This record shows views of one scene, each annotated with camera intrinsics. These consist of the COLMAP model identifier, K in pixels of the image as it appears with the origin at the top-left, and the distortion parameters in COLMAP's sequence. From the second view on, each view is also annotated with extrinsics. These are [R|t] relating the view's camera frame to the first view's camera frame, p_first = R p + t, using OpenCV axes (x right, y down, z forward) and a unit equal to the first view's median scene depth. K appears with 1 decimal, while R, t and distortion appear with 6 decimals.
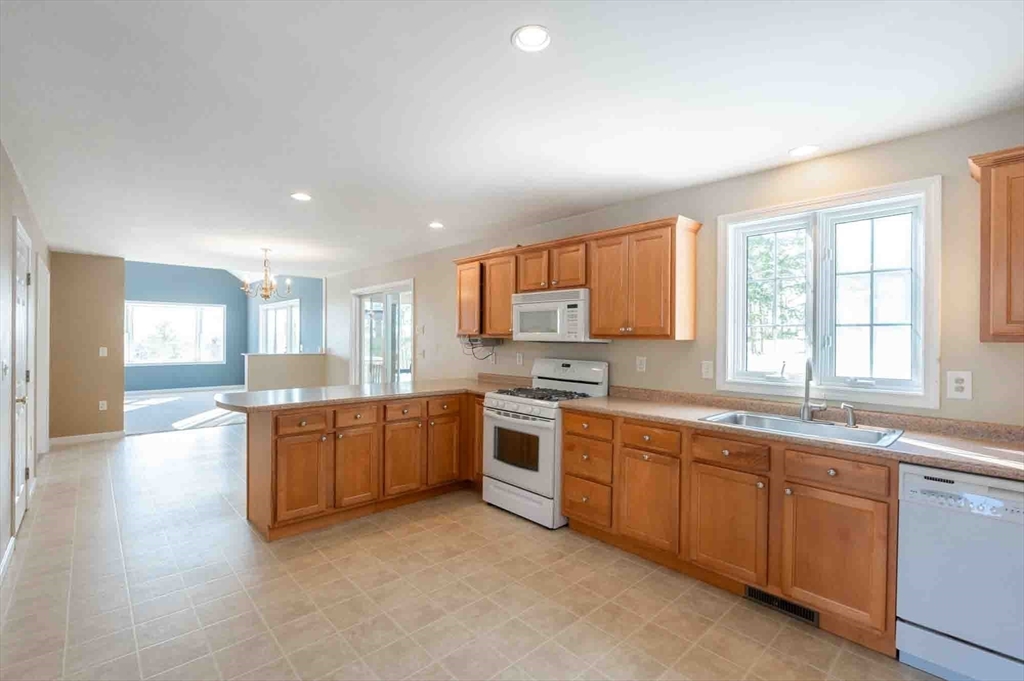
lens RADIAL K [[447.1, 0, 517.2], [0, 447.1, 336.5], [0, 0, 1]] dist [-0.009888, -0.000164]
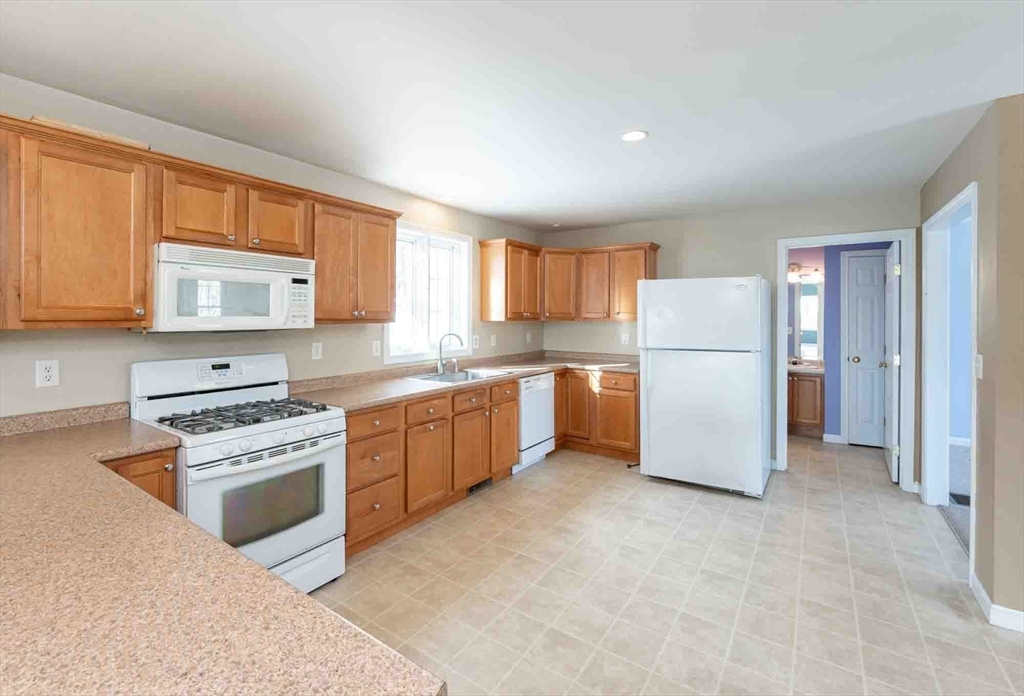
lens RADIAL K [[443.3, 0, 495.4], [0, 443.3, 311.8], [0, 0, 1]] dist [-0.000203, -0.000120]
pose [[-0.172842, -0.004485, 0.984939, -0.704373], [-0.010410, 0.999942, 0.002726, -0.023772], [-0.984894, -0.009782, -0.172879, 0.862539]]
